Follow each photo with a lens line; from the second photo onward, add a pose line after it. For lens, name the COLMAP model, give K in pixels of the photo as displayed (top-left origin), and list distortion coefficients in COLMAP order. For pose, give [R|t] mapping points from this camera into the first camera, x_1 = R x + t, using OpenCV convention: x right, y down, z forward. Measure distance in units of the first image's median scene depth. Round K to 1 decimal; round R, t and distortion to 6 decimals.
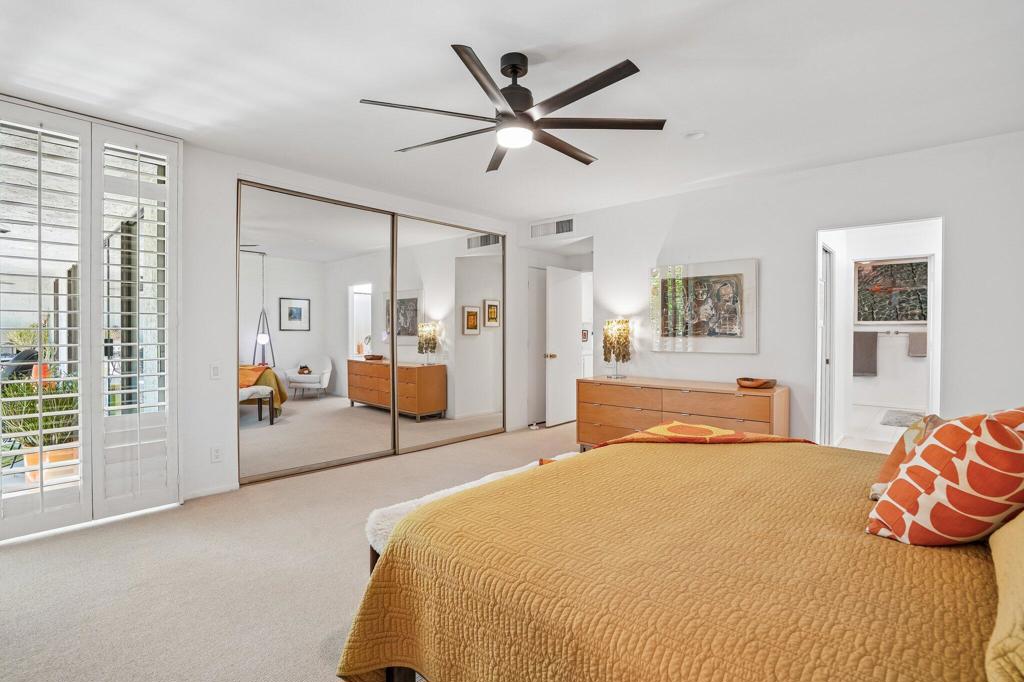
lens RADIAL K [[478.2, 0, 511.9], [0, 478.2, 337.3], [0, 0, 1]] dist [-0.015786, 0.000256]
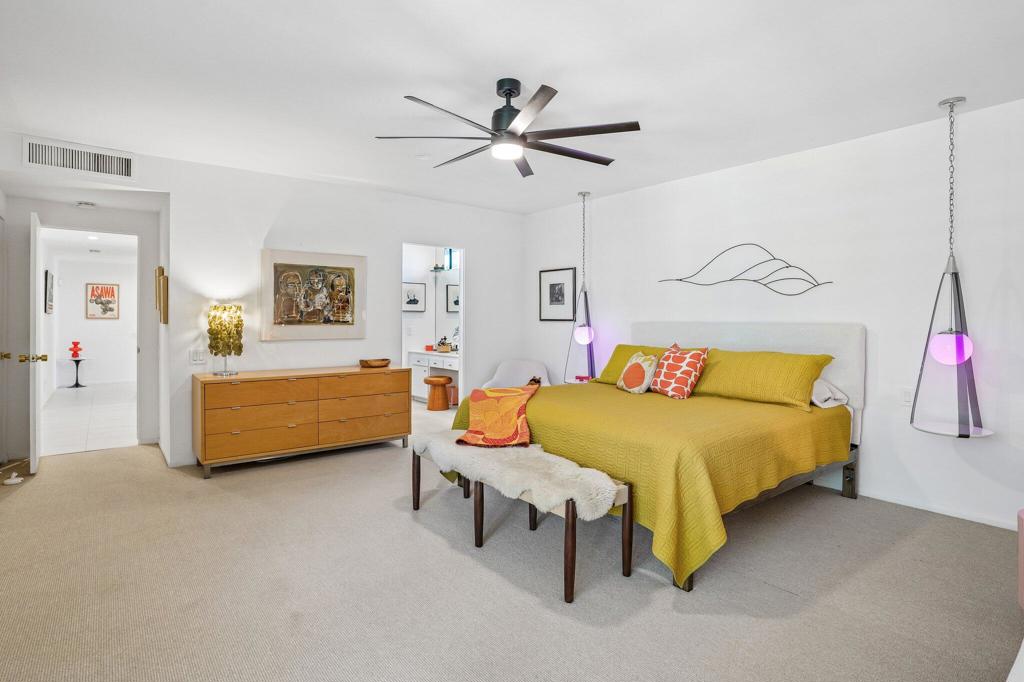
lens RADIAL K [[512.8, 0, 511.8], [0, 512.8, 322.5], [0, 0, 1]] dist [-0.001363, -0.000179]
pose [[0.215636, -0.007150, 0.976448, -0.606309], [0.009281, 0.999943, 0.005272, -0.007096], [-0.976430, 0.007925, 0.215691, 0.360474]]
